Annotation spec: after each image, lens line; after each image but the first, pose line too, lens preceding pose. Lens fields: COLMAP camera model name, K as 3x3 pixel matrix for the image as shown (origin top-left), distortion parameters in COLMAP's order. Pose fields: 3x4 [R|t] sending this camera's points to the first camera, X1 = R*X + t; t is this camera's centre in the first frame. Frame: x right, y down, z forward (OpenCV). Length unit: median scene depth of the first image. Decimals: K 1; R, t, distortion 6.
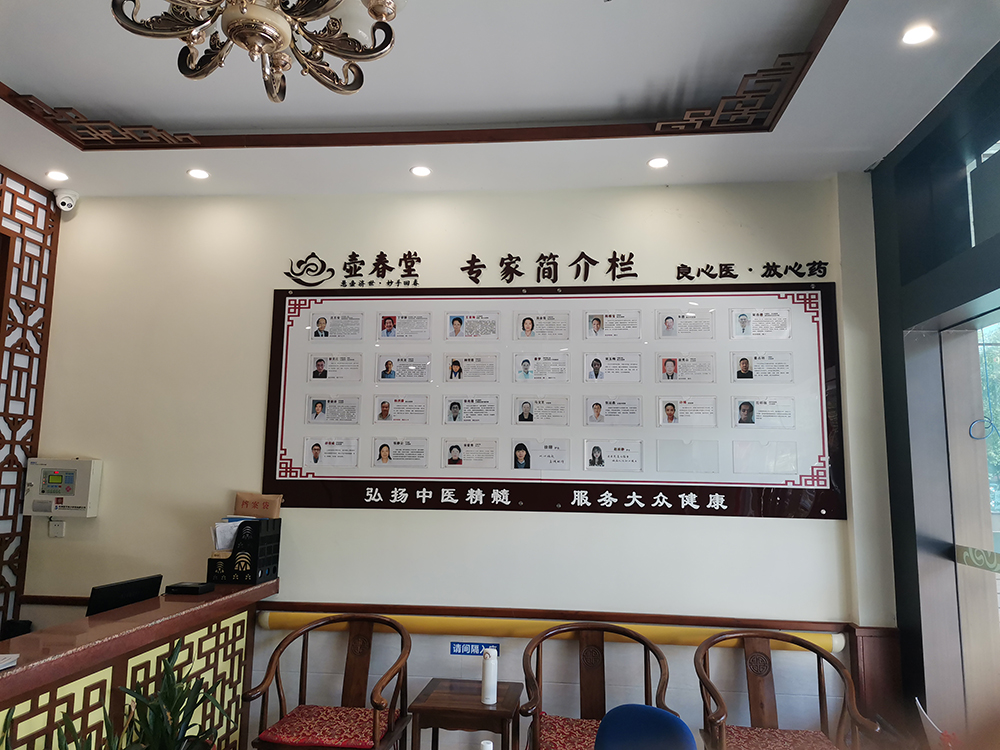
lens RADIAL K [[752.6, 0, 500.0], [0, 752.6, 375.0], [0, 0, 1]] dist [0.078718, -0.079386]
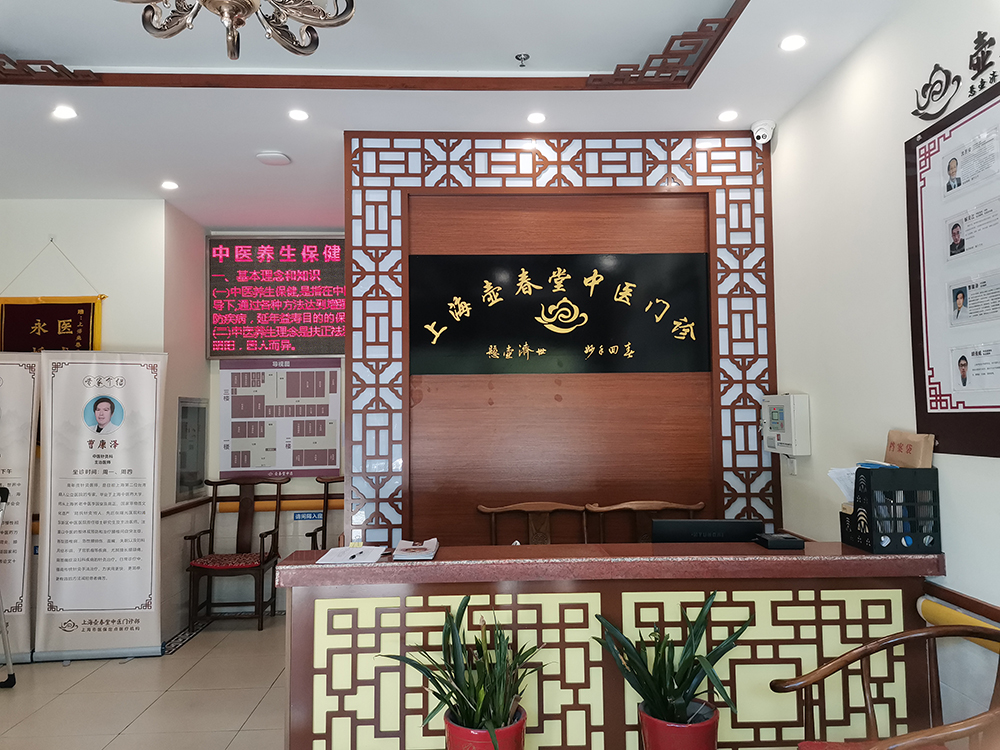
lens RADIAL K [[752.6, 0, 500.0], [0, 752.6, 375.0], [0, 0, 1]] dist [0.078718, -0.079386]
pose [[0.120610, -0.070957, -0.990161, 0.350151], [0.144818, 0.988029, -0.053164, 0.084417], [0.982080, -0.136981, 0.129442, 0.530141]]
